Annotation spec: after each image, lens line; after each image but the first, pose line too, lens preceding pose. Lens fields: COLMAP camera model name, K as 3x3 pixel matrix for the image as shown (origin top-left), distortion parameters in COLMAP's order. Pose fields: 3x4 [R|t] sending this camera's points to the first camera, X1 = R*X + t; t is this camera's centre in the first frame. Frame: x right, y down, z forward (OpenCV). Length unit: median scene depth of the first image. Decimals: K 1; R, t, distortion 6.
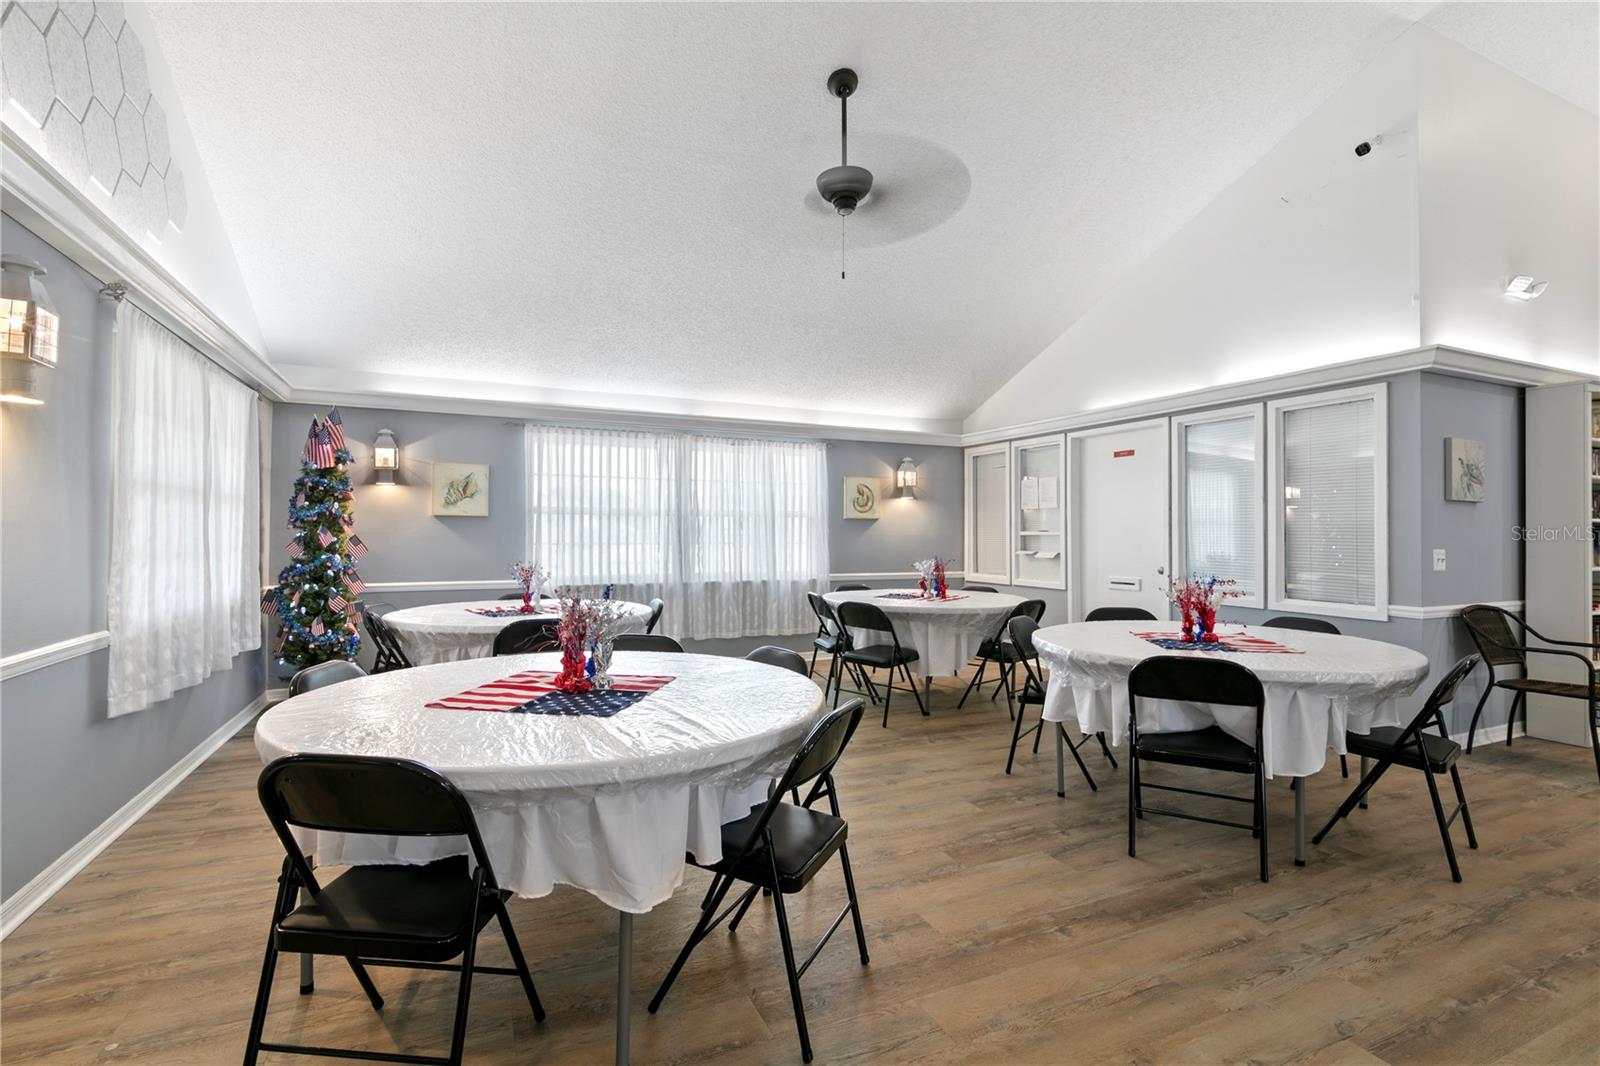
lens RADIAL K [[732.1, 0, 801.9], [0, 732.1, 531.5], [0, 0, 1]] dist [-0.000398, -0.001386]
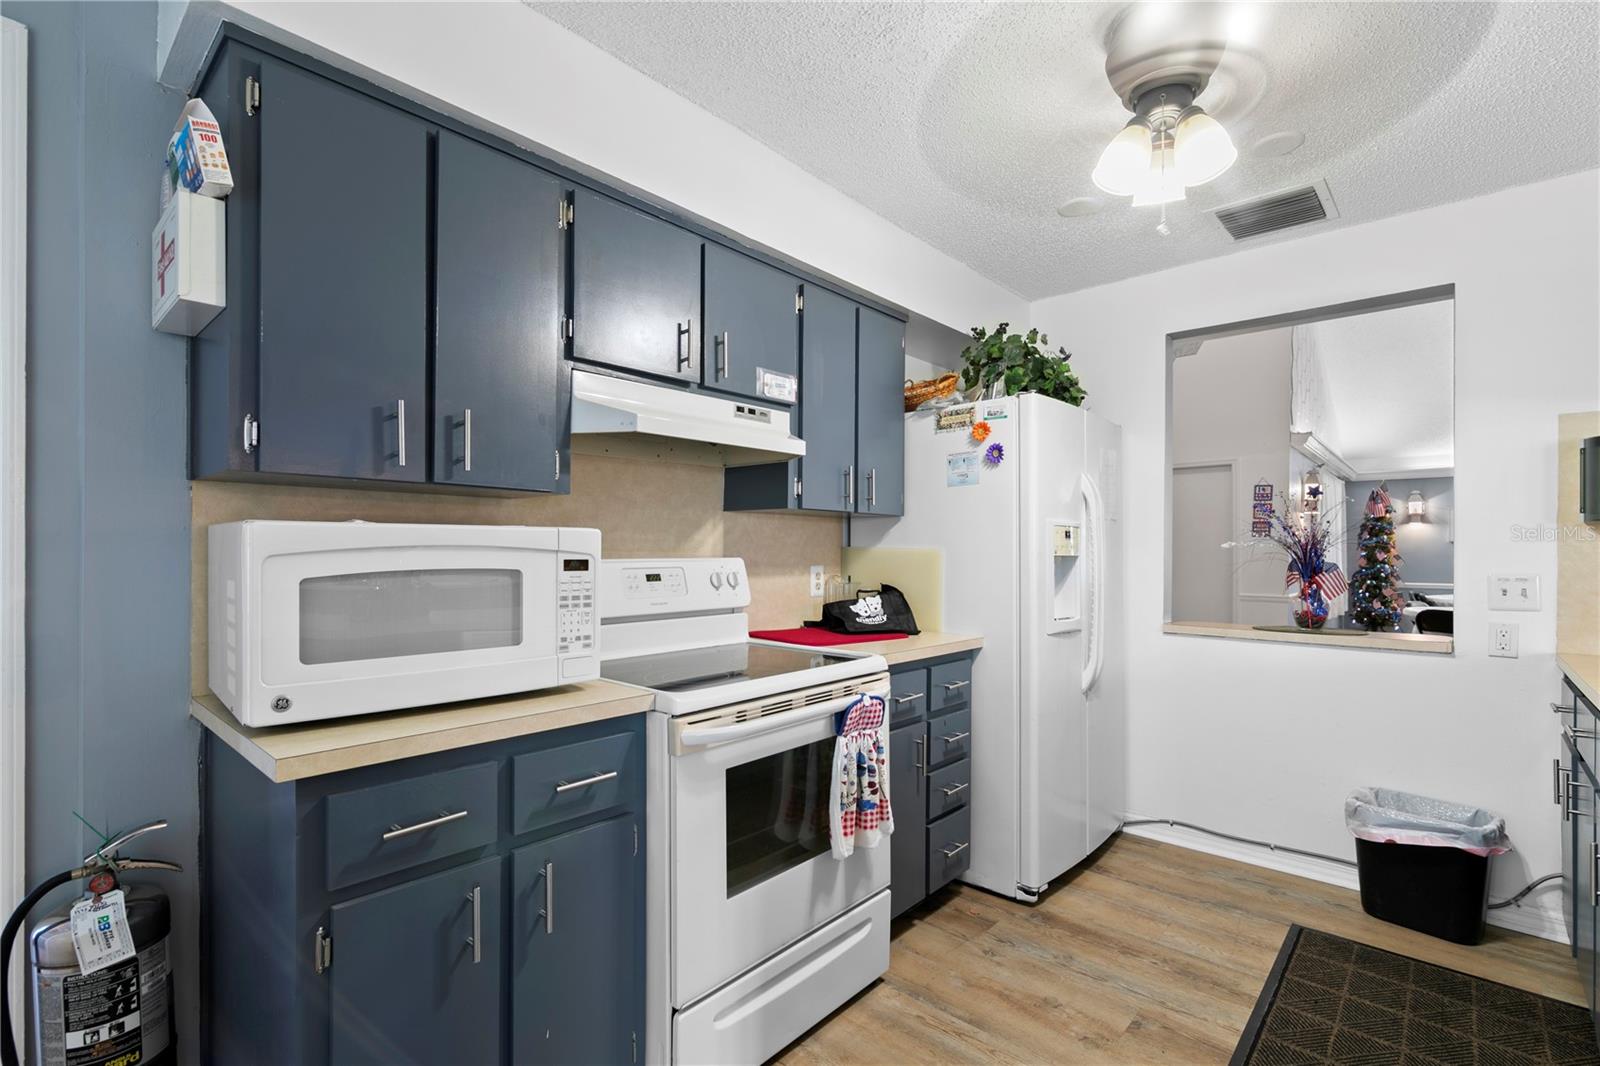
lens RADIAL K [[732.1, 0, 805.1], [0, 732.1, 547.6], [0, 0, 1]] dist [-0.000398, -0.001386]
pose [[0.400095, -0.000287, -0.916474, 0.433423], [-0.000555, 1.000000, -0.000555, -0.008797], [0.916473, 0.000730, 0.400095, -1.015323]]
